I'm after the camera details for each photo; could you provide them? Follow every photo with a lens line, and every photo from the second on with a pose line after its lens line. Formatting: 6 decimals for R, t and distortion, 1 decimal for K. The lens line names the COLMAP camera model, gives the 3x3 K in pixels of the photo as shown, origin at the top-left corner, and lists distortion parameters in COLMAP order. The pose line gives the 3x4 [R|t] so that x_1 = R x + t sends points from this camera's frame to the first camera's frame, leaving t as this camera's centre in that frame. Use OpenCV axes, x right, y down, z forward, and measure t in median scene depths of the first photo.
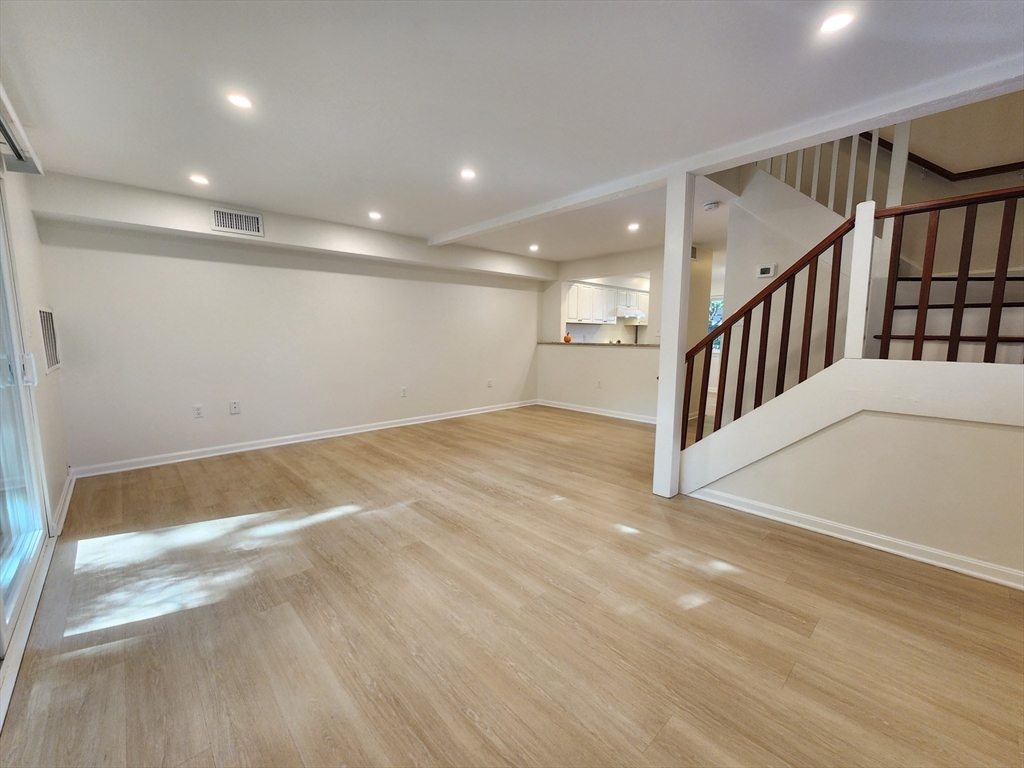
lens RADIAL K [[420.5, 0, 512.3], [0, 420.5, 386.7], [0, 0, 1]] dist [-0.001059, 0.001707]
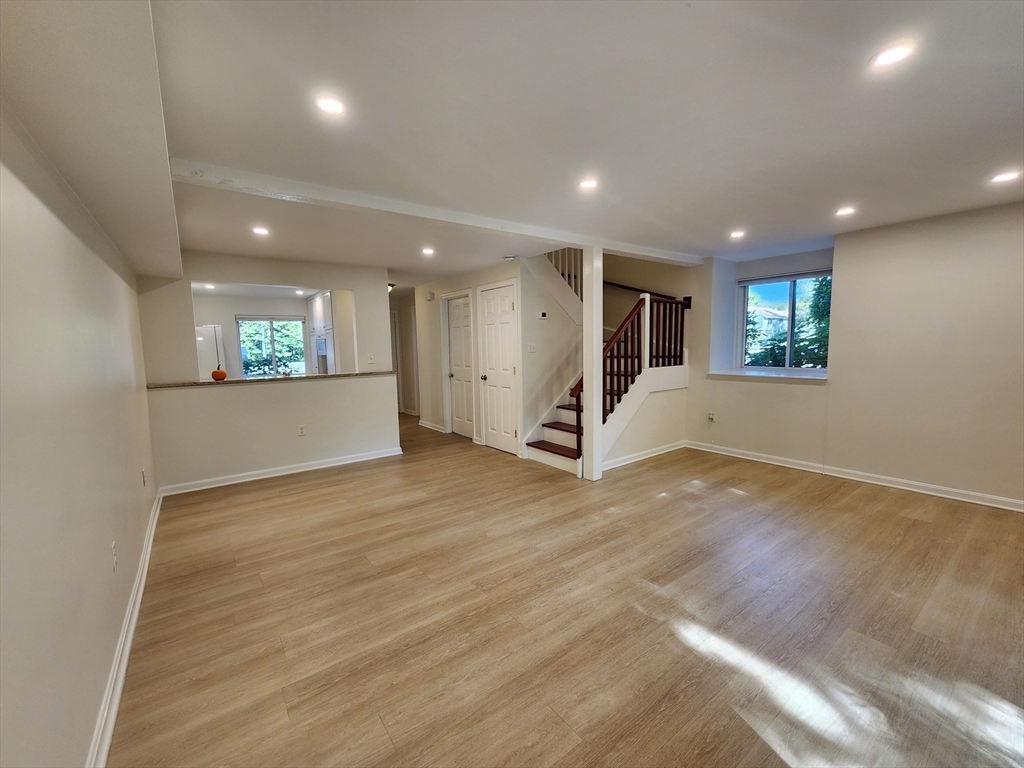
lens RADIAL K [[420.5, 0, 513.4], [0, 420.5, 382.4], [0, 0, 1]] dist [-0.001059, 0.001707]
pose [[0.106472, -0.094981, 0.989769, -0.946510], [0.144169, 0.986383, 0.079147, -0.186982], [-0.983808, 0.134267, 0.118715, 1.034773]]
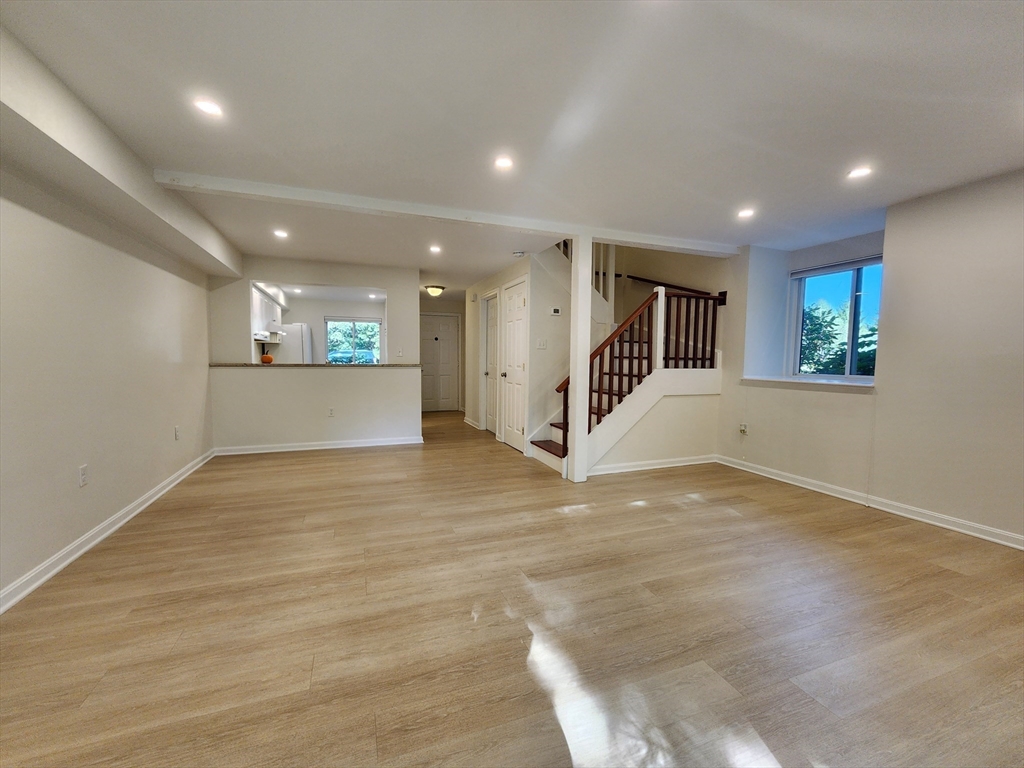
lens RADIAL K [[420.5, 0, 514.2], [0, 420.5, 385.5], [0, 0, 1]] dist [-0.001059, 0.001707]
pose [[0.373232, -0.059710, 0.925815, -0.847754], [0.107099, 0.994028, 0.020933, -0.074136], [-0.921536, 0.091341, 0.377398, 0.661599]]
